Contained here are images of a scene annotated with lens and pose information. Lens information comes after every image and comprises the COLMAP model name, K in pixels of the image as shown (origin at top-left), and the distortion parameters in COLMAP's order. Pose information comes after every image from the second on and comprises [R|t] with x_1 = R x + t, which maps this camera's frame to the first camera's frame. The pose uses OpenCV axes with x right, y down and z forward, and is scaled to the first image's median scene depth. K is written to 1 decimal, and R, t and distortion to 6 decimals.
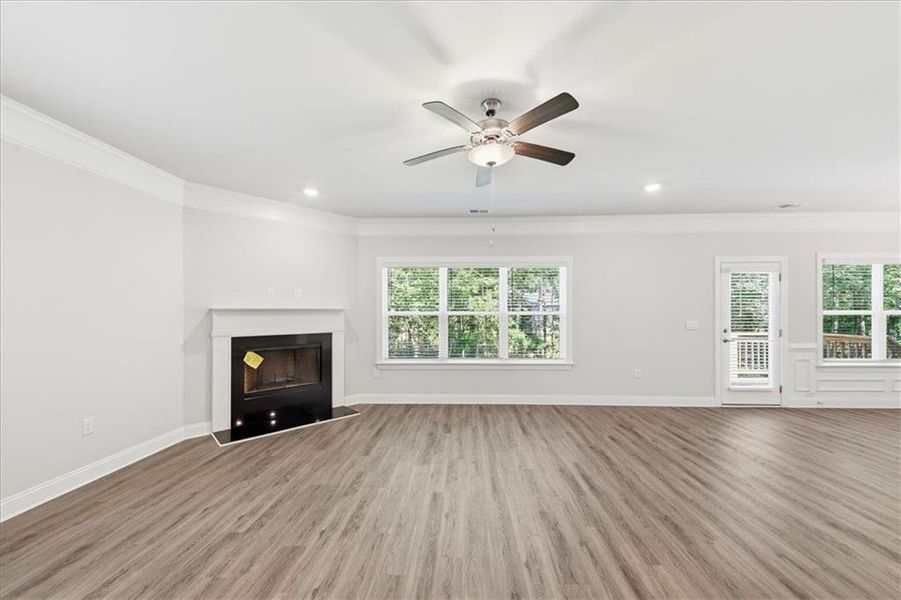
lens RADIAL K [[339.4, 0, 453.2], [0, 339.4, 307.5], [0, 0, 1]] dist [0.035496, -0.015189]
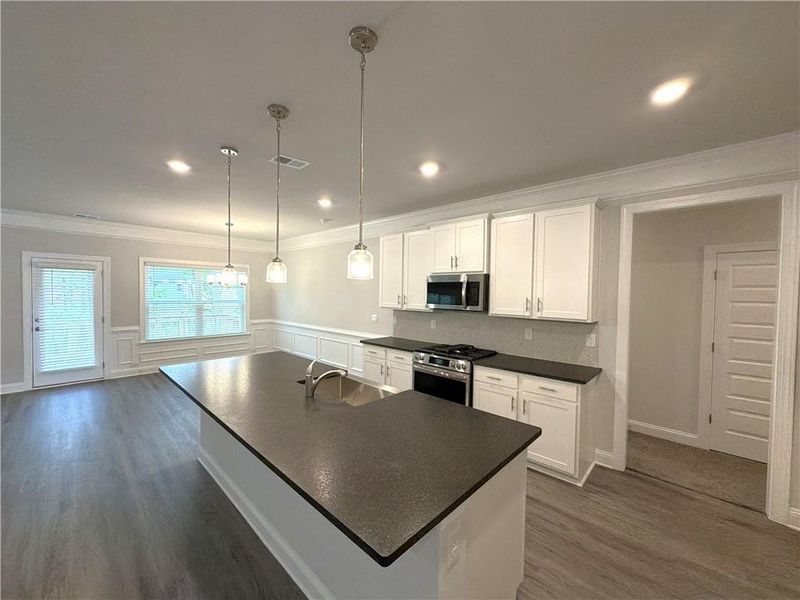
lens RADIAL K [[321.5, 0, 402.1], [0, 321.5, 300.5], [0, 0, 1]] dist [0.000525, 0.000226]
pose [[0.661936, -0.008875, 0.749508, 1.010208], [-0.027134, 0.998991, 0.035793, -0.080537], [-0.749069, -0.044030, 0.661027, -0.690926]]
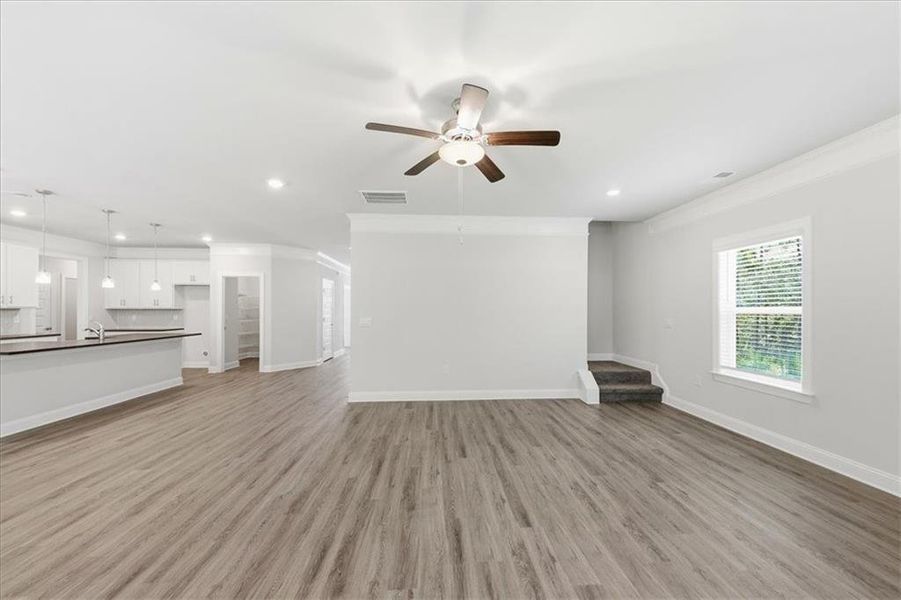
lens RADIAL K [[339.4, 0, 453.2], [0, 339.4, 307.5], [0, 0, 1]] dist [0.035496, -0.015189]
pose [[-0.995276, -0.001292, -0.097077, 0.139888], [0.001022, 0.999717, -0.023782, 0.020111], [0.097080, -0.023769, -0.994993, 1.201139]]
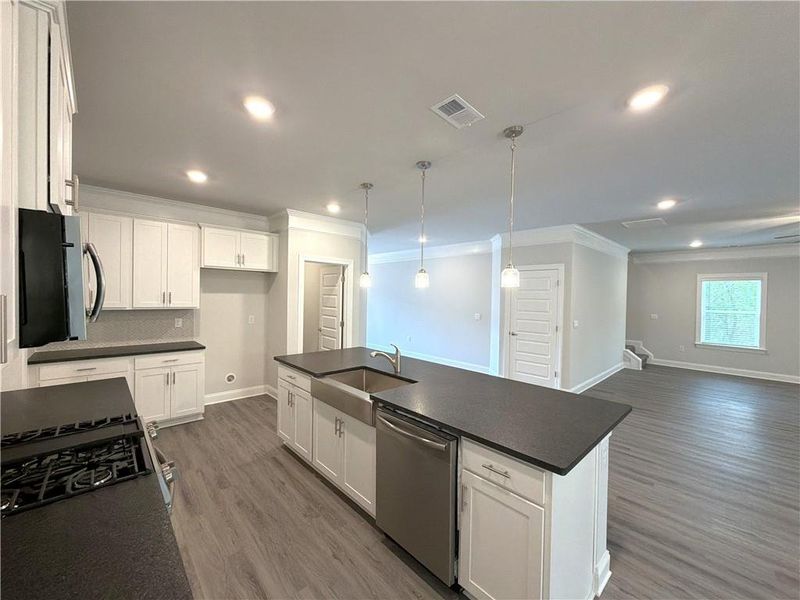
lens RADIAL K [[321.5, 0, 402.1], [0, 321.5, 300.5], [0, 0, 1]] dist [0.000525, 0.000226]
pose [[-0.703315, -0.000513, -0.710878, 1.816086], [-0.007490, 0.999950, 0.006689, -0.059220], [0.710839, 0.010029, -0.703283, 0.310000]]
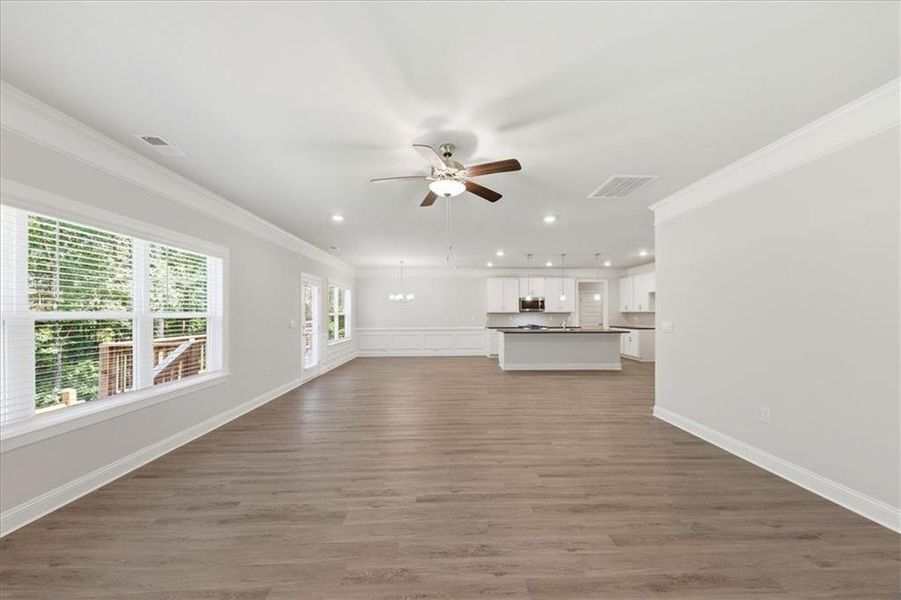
lens RADIAL K [[311.2, 0, 450.5], [0, 311.2, 313.6], [0, 0, 1]] dist [0.024604, -0.010685]
pose [[-0.061284, 0.000834, 0.998120, -0.618214], [-0.011711, 0.999930, -0.001554, 0.009989], [-0.998052, -0.011784, -0.061270, 0.635143]]
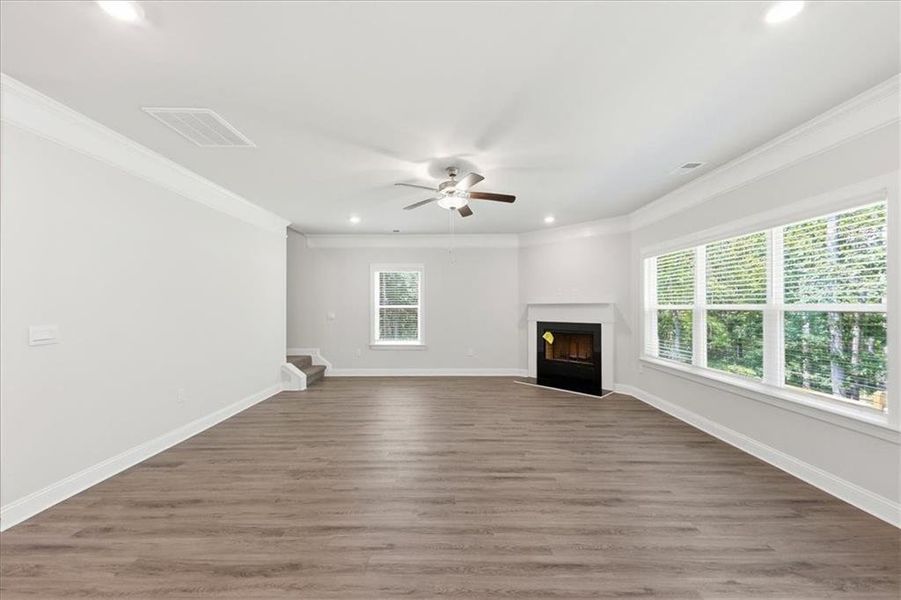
lens RADIAL K [[339.4, 0, 453.2], [0, 339.4, 307.5], [0, 0, 1]] dist [0.035496, -0.015189]
pose [[0.035193, 0.004848, -0.999369, 0.967604], [0.016525, 0.999849, 0.005433, 0.004560], [0.999244, -0.016706, 0.035107, 0.568945]]
